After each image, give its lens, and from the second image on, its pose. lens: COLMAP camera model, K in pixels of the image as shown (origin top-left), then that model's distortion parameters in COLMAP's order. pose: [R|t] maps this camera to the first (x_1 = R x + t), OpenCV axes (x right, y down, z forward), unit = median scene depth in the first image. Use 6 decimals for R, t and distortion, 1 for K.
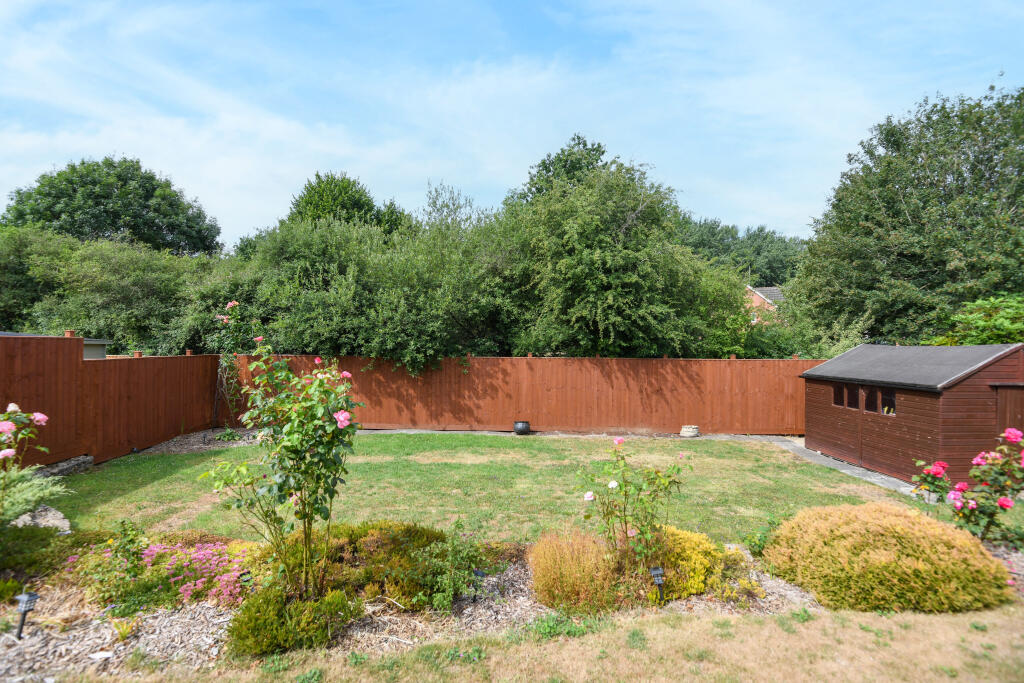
lens RADIAL K [[486.7, 0, 490.9], [0, 486.7, 331.5], [0, 0, 1]] dist [-0.024330, -0.006997]
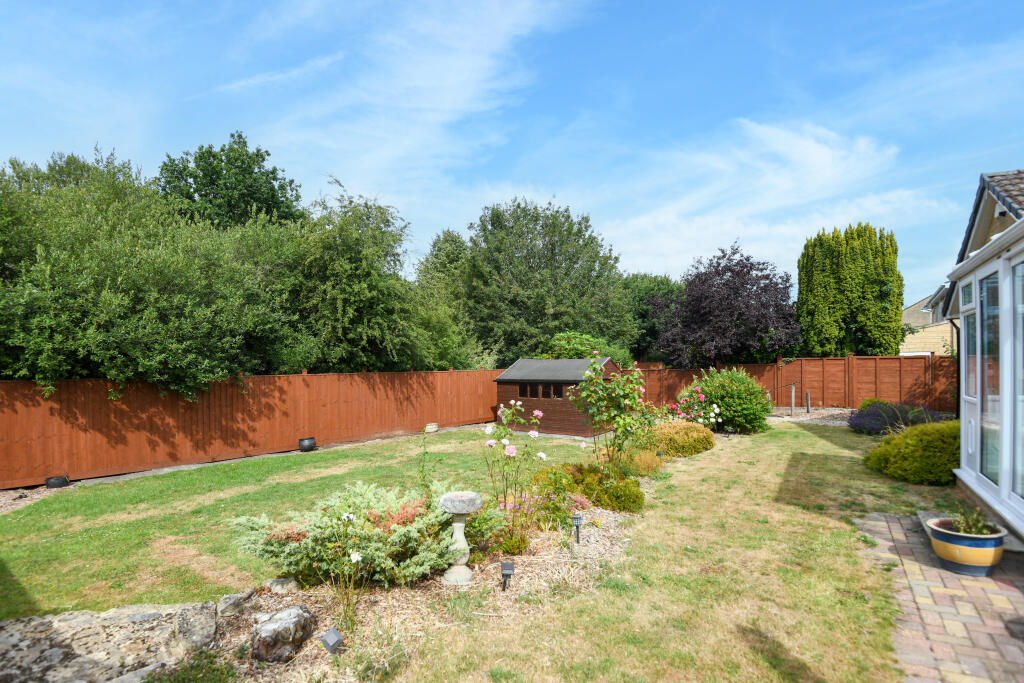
lens RADIAL K [[486.7, 0, 534.7], [0, 486.7, 359.1], [0, 0, 1]] dist [-0.024330, -0.006997]
pose [[0.582253, -0.008015, 0.812968, -0.460758], [-0.007833, 0.999850, 0.015468, 0.002663], [-0.812970, -0.015374, 0.582102, 0.030883]]
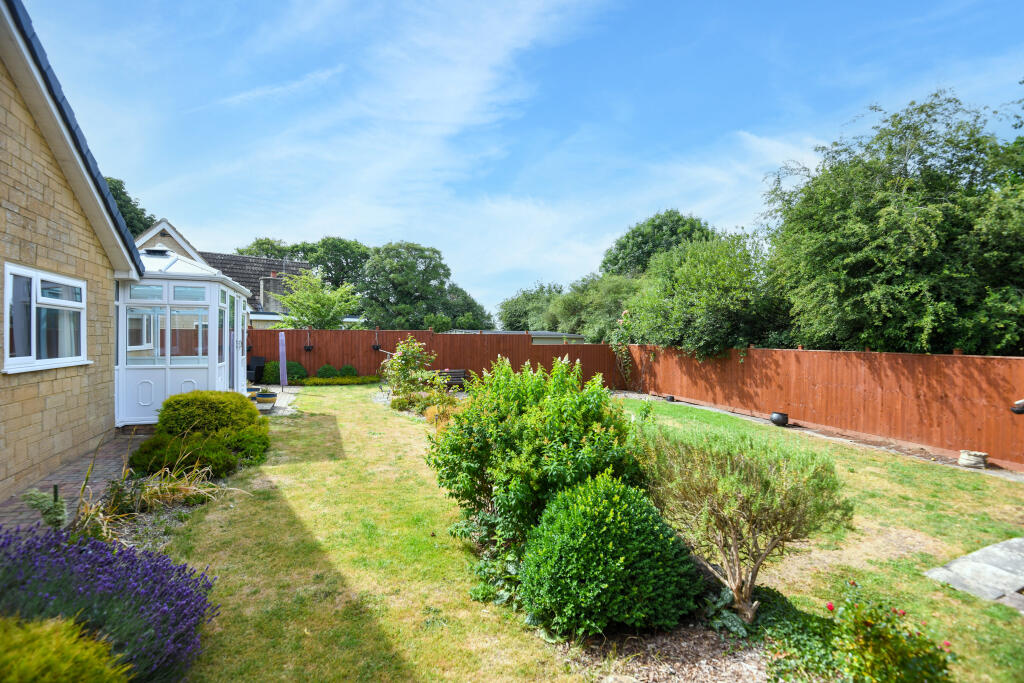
lens RADIAL K [[486.7, 0, 516.2], [0, 486.7, 341.7], [0, 0, 1]] dist [-0.024330, -0.006997]
pose [[0.315390, 0.002264, -0.948960, 0.826339], [0.016448, 0.999834, 0.007852, 0.020376], [0.948820, -0.018085, 0.315300, 0.156519]]
